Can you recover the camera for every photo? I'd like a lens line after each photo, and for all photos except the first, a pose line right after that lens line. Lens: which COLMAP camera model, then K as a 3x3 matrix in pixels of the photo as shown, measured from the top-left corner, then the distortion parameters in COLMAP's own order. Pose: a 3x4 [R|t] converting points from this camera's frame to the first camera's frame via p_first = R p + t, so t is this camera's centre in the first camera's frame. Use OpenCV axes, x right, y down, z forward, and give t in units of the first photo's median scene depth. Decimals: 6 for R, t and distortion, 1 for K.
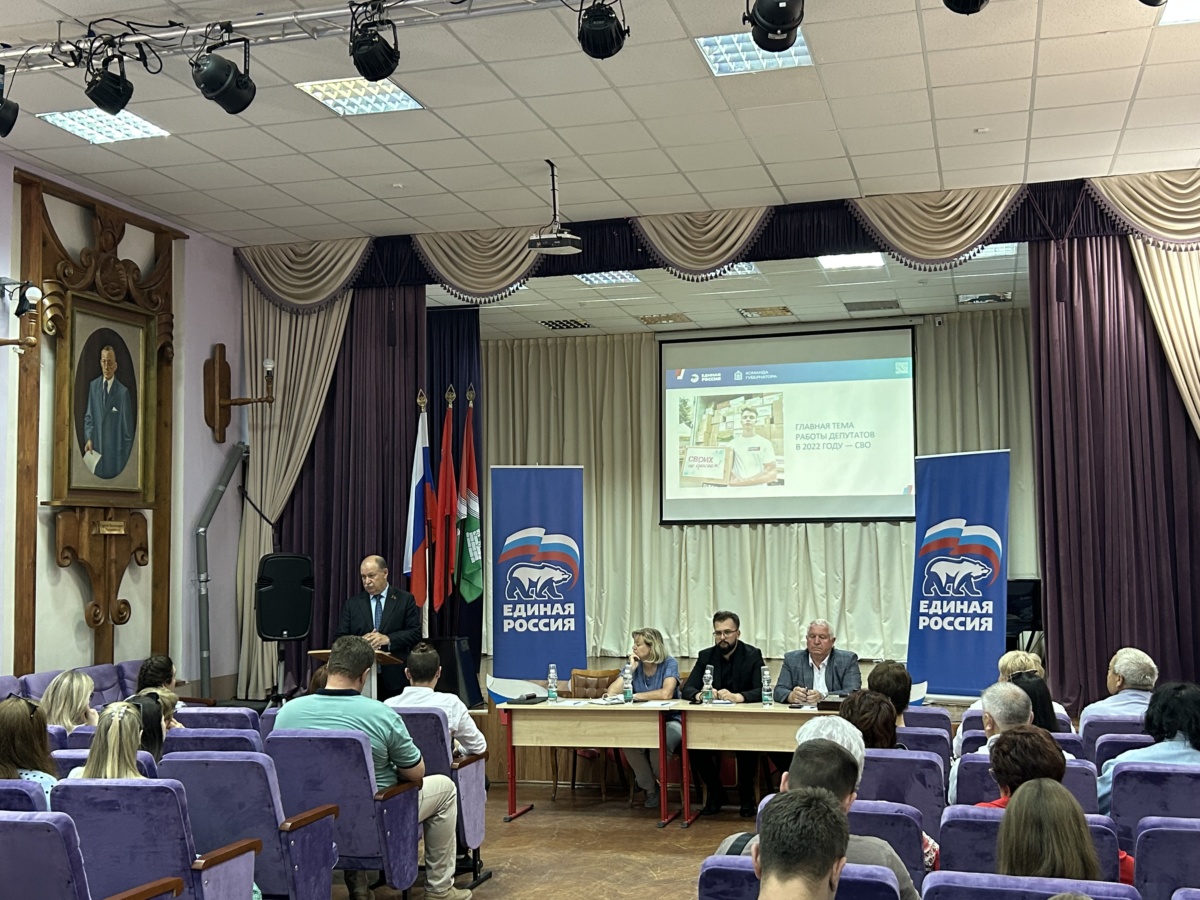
lens RADIAL K [[1340.9, 0, 618.8], [0, 1340.9, 468.0], [0, 0, 1]] dist [0.035811, 0.000000]
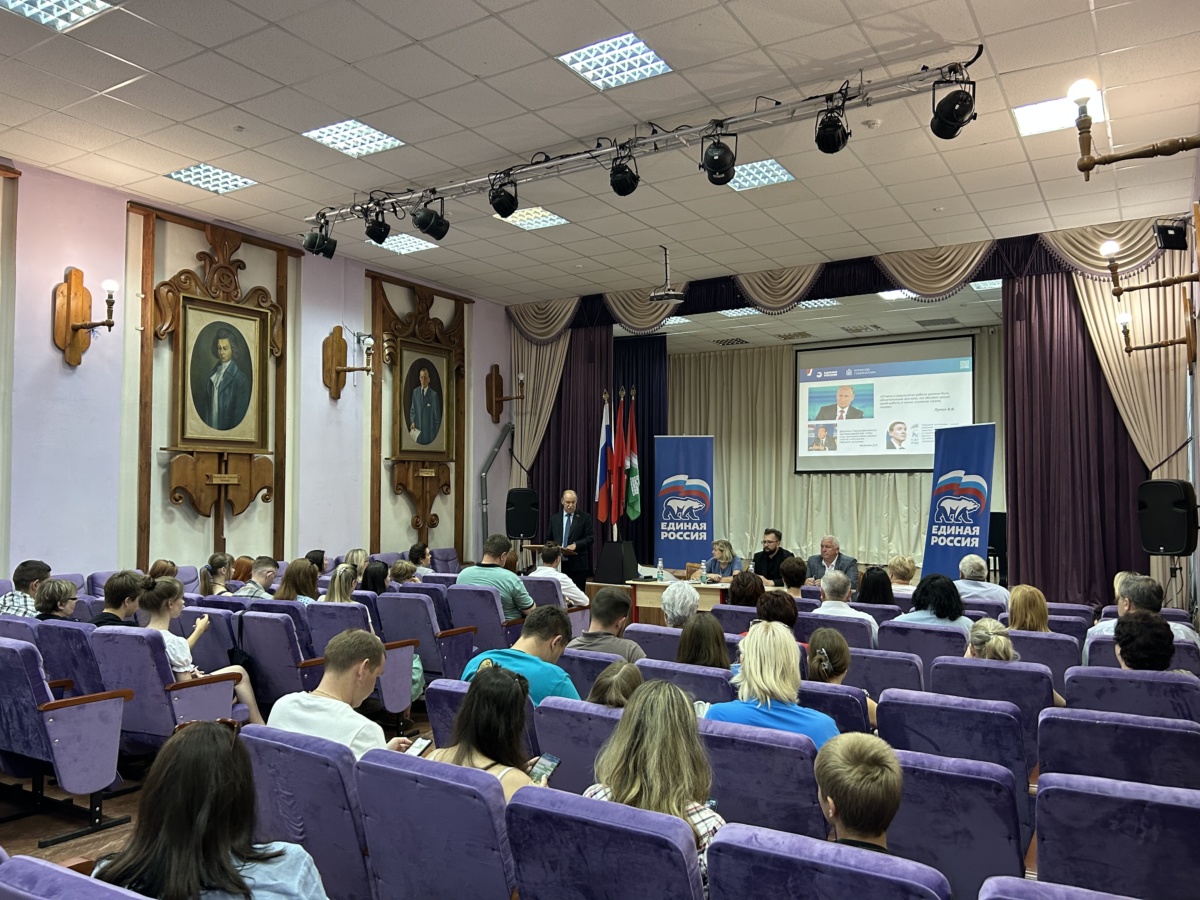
lens RADIAL K [[909.7, 0, 607.6], [0, 909.7, 477.1], [0, 0, 1]] dist [0.045258, -0.038728]
pose [[0.961748, 0.008036, -0.273816, 0.172436], [0.005160, 0.998861, 0.047439, -0.004853], [0.273885, -0.047037, 0.960611, -0.071106]]
